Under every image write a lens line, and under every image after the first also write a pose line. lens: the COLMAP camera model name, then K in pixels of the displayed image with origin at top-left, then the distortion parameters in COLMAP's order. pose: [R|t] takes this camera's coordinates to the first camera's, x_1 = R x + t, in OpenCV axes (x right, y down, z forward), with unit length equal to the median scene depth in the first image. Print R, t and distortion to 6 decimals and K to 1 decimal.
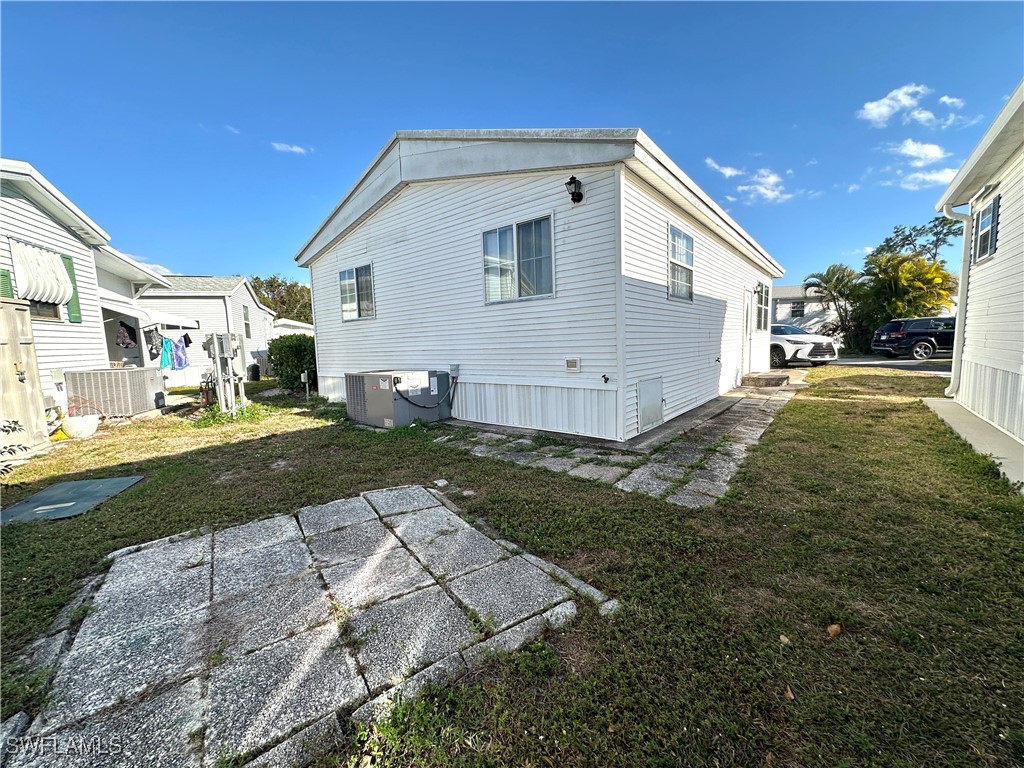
lens RADIAL K [[411.6, 0, 511.9], [0, 411.6, 383.6], [0, 0, 1]] dist [0.000966, -0.000087]
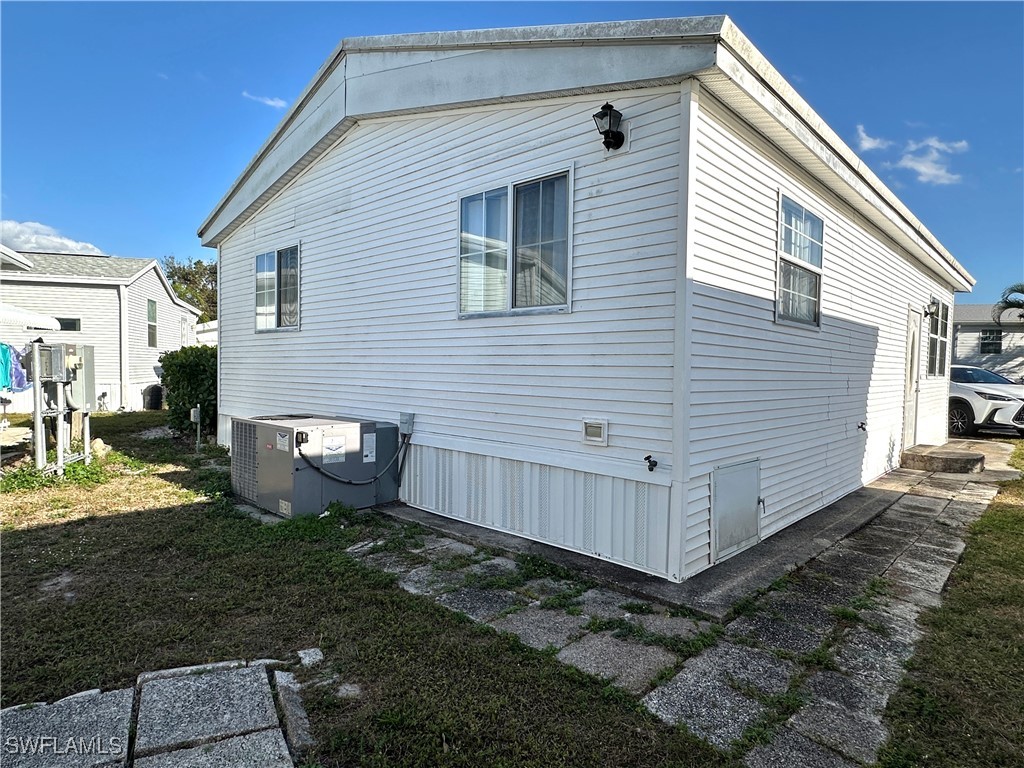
lens RADIAL K [[590.7, 0, 511.4], [0, 590.7, 388.2], [0, 0, 1]] dist [0.000640, 0.001793]
pose [[0.996253, 0.052583, -0.068663, 0.079450], [-0.056723, 0.996597, -0.059803, -0.046630], [0.065284, 0.063474, 0.995846, 0.172709]]
